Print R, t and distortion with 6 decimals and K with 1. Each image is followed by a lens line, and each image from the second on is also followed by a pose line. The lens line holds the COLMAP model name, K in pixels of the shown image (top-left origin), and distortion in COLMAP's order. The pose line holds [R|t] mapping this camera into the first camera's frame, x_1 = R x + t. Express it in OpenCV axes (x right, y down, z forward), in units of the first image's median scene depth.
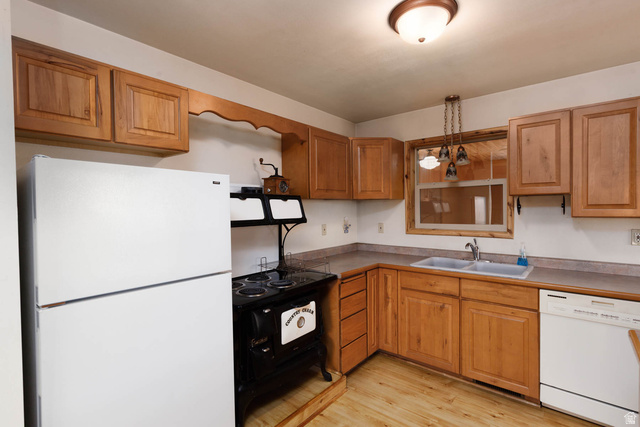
lens RADIAL K [[307.9, 0, 318.7], [0, 307.9, 213.9], [0, 0, 1]] dist [0.004060, -0.000793]
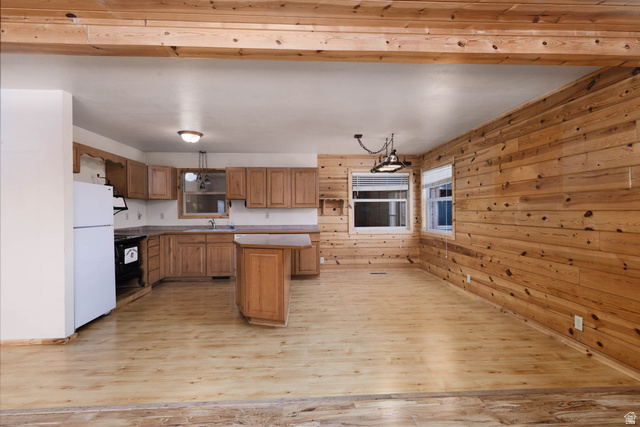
lens RADIAL K [[307.9, 0, 318.5], [0, 307.9, 214.3], [0, 0, 1]] dist [0.004060, -0.000793]
pose [[0.729659, 0.000961, 0.683810, -0.474735], [0.007340, 0.999930, -0.009237, 0.081432], [-0.683771, 0.011760, 0.729602, -1.188389]]
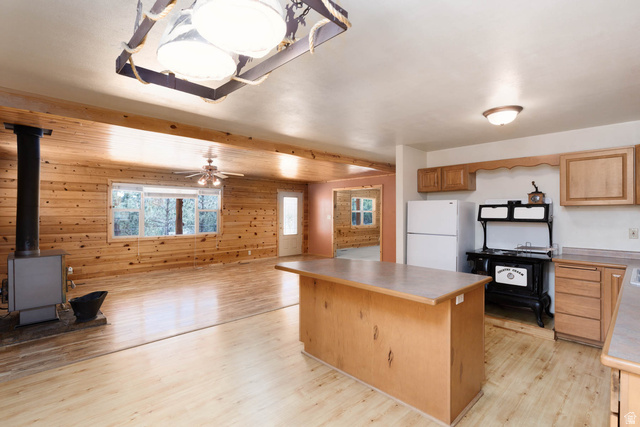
lens RADIAL K [[307.9, 0, 318.7], [0, 307.9, 212.5], [0, 0, 1]] dist [0.004060, -0.000793]
pose [[-0.114224, 0.011085, -0.993393, 1.524656], [-0.015670, 0.999793, 0.012958, -0.020002], [0.993331, 0.017046, -0.114027, 0.072407]]
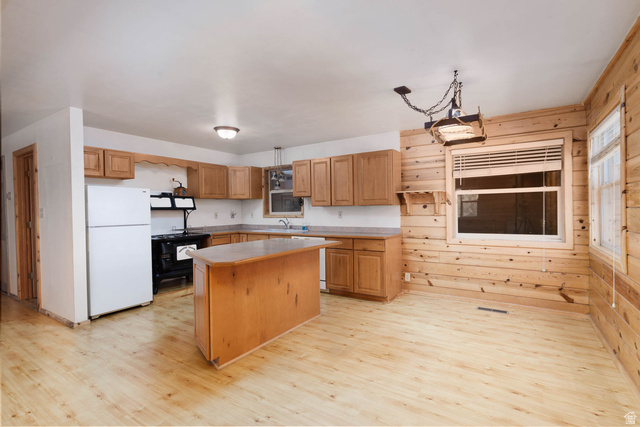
lens RADIAL K [[307.9, 0, 318.1], [0, 307.9, 213.3], [0, 0, 1]] dist [0.004060, -0.000793]
pose [[0.993534, -0.002155, 0.113517, 0.527754], [0.002892, 0.999976, -0.006324, 0.066604], [-0.113500, 0.006612, 0.993516, -1.125405]]
